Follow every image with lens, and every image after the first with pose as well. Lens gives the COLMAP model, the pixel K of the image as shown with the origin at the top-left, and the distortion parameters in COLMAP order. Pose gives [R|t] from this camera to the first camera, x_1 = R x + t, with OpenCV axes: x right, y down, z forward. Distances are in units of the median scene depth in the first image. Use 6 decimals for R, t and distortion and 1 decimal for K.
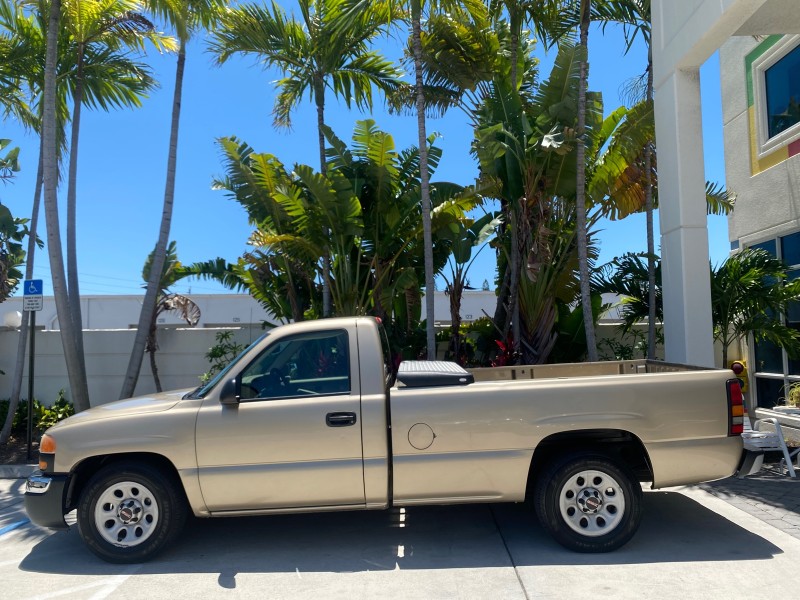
lens RADIAL K [[618.5, 0, 397.6], [0, 618.5, 299.9], [0, 0, 1]] dist [0.005546, -0.003180]
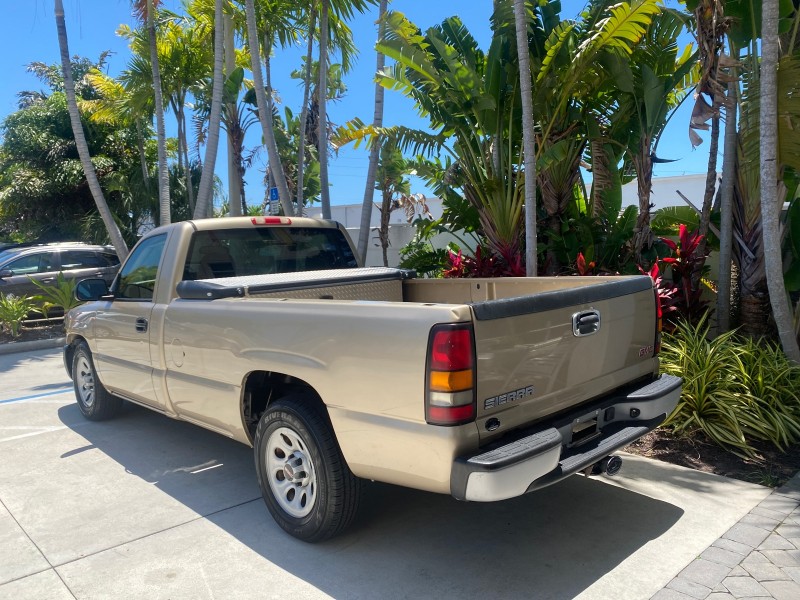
lens RADIAL K [[612.1, 0, 401.0], [0, 612.1, 303.9], [0, 0, 1]] dist [0.007799, -0.003355]
pose [[0.705091, 0.074182, -0.705226, 0.445754], [0.055896, 0.985604, 0.159561, 0.013393], [0.706911, -0.151924, 0.690794, 0.311069]]
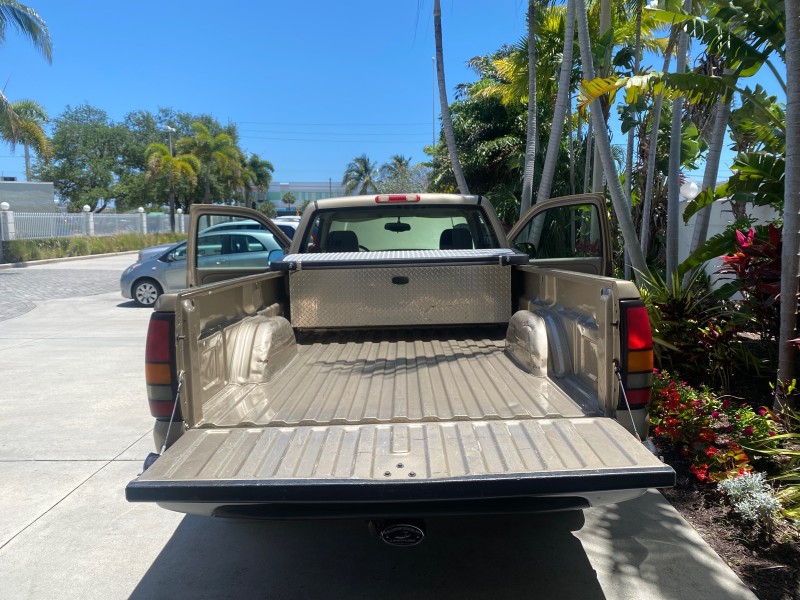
lens RADIAL K [[615.6, 0, 401.1], [0, 615.6, 296.7], [0, 0, 1]] dist [0.007637, -0.004342]
pose [[0.020834, 0.136984, -0.990354, 0.525531], [0.077654, 0.987355, 0.138202, 0.031806], [0.996763, -0.079784, 0.009933, 0.604137]]
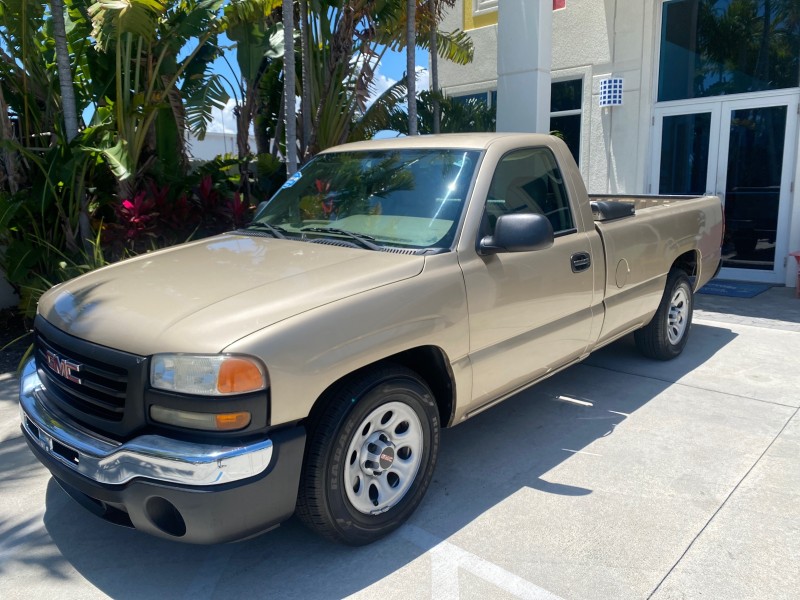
lens RADIAL K [[618.5, 0, 397.6], [0, 618.5, 299.9], [0, 0, 1]] dist [0.005546, -0.003180]
pose [[0.665898, -0.129121, 0.734784, -0.418840], [-0.047731, 0.975517, 0.214681, 0.041354], [-0.744515, -0.178027, 0.643432, 0.328834]]
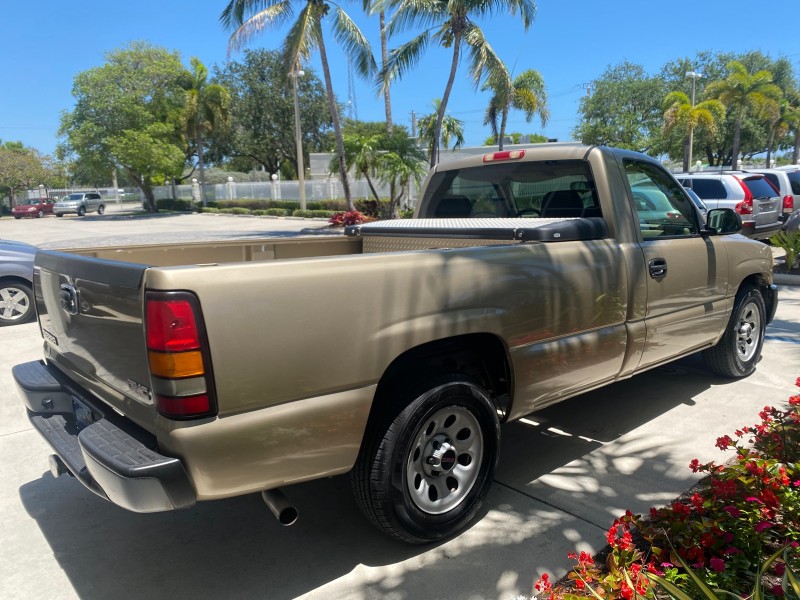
lens RADIAL K [[613.9, 0, 401.2], [0, 613.9, 298.8], [0, 0, 1]] dist [0.004828, -0.001094]
pose [[-0.744678, 0.158796, -0.648258, 0.354826], [0.088162, 0.986177, 0.140297, 0.055455], [0.661575, 0.047324, -0.748384, 0.913966]]
